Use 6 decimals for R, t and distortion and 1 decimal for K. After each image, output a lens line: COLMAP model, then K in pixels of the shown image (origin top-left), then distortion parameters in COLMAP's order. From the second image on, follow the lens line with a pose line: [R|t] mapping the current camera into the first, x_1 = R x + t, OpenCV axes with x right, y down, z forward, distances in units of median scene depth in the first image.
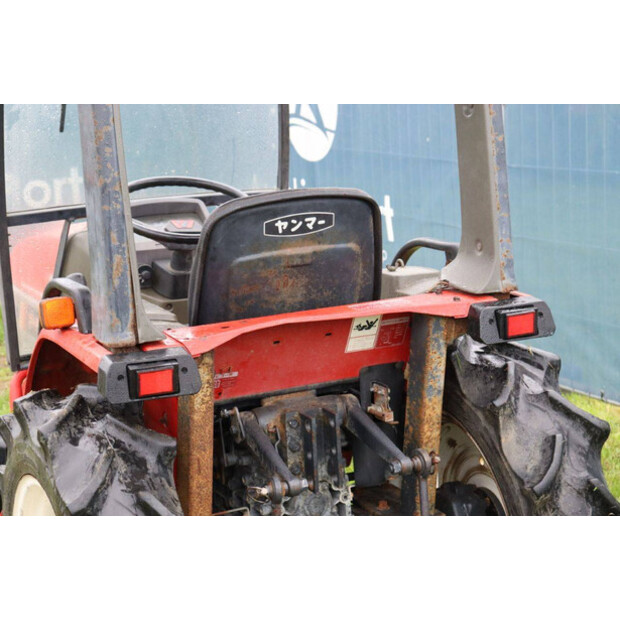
lens RADIAL K [[1254.3, 0, 311.4], [0, 1254.3, 312.2], [0, 0, 1]] dist [0.311888, 0.000000]
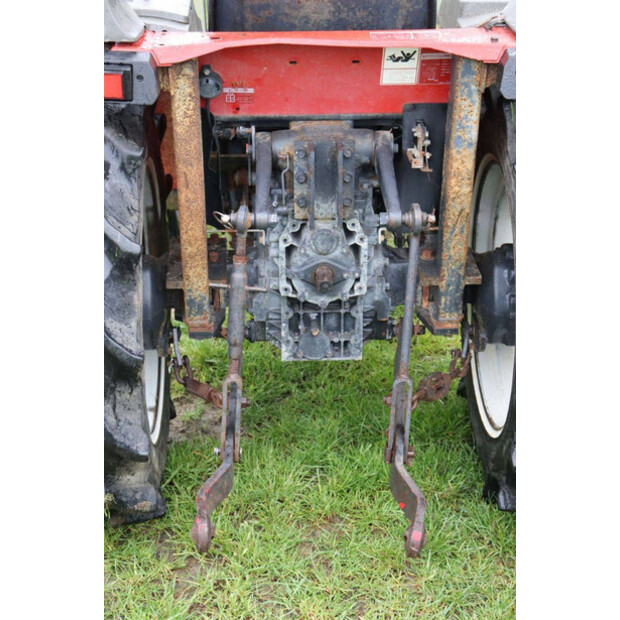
lens RADIAL K [[1295.9, 0, 310.0], [0, 1295.9, 305.4], [0, 0, 1]] dist [0.294138, 0.000000]
pose [[0.921158, 0.204909, -0.330879, 0.331984], [-0.121135, 0.958898, 0.256596, -0.052063], [0.369857, -0.196284, 0.908118, 0.098579]]
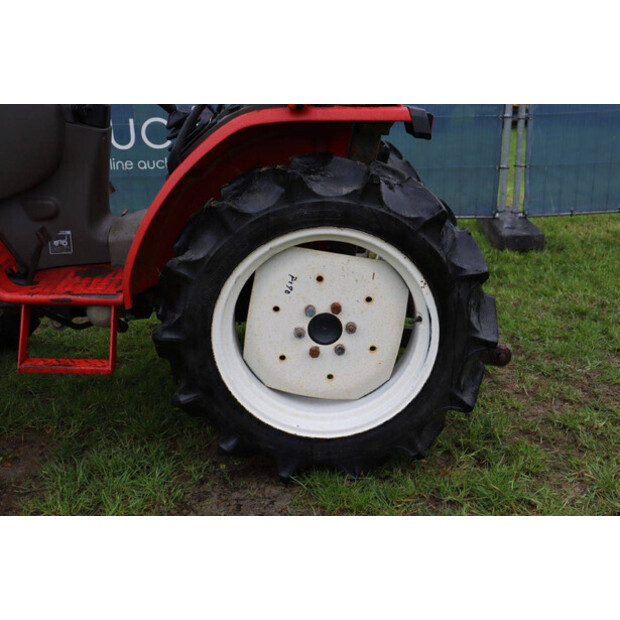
lens RADIAL K [[736.1, 0, 313.0], [0, 736.1, 303.8], [0, 0, 1]] dist [-0.021686, 0.000000]
pose [[0.413240, -0.269969, 0.869684, -0.830399], [0.177448, 0.960608, 0.213878, 0.043405], [-0.893166, 0.065941, 0.444867, 0.649593]]
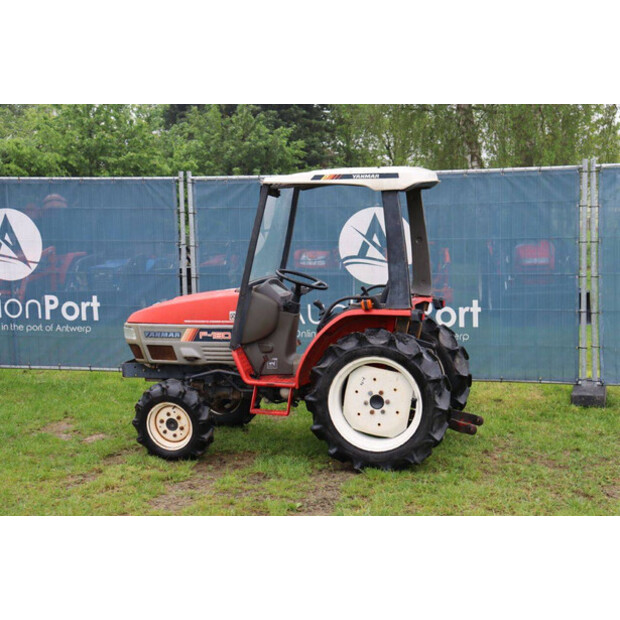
lens RADIAL K [[1063.7, 0, 313.0], [0, 1063.7, 307.1], [0, 0, 1]] dist [0.197658, 0.000000]
pose [[0.660139, -0.047137, 0.749663, -2.169947], [0.135620, 0.989107, -0.057231, 0.133396], [-0.738799, 0.139450, 0.659340, -0.618468]]
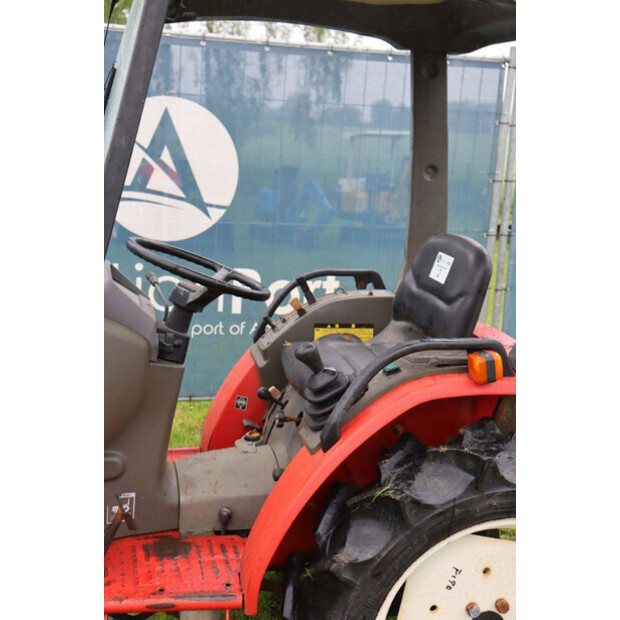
lens RADIAL K [[859.3, 0, 306.3], [0, 859.3, 295.1], [0, 0, 1]] dist [0.087618, 0.000000]
pose [[0.206729, -0.132783, 0.969346, -0.891689], [0.125212, 0.986192, 0.108387, -0.149881], [-0.970353, 0.098967, 0.220500, 0.932766]]
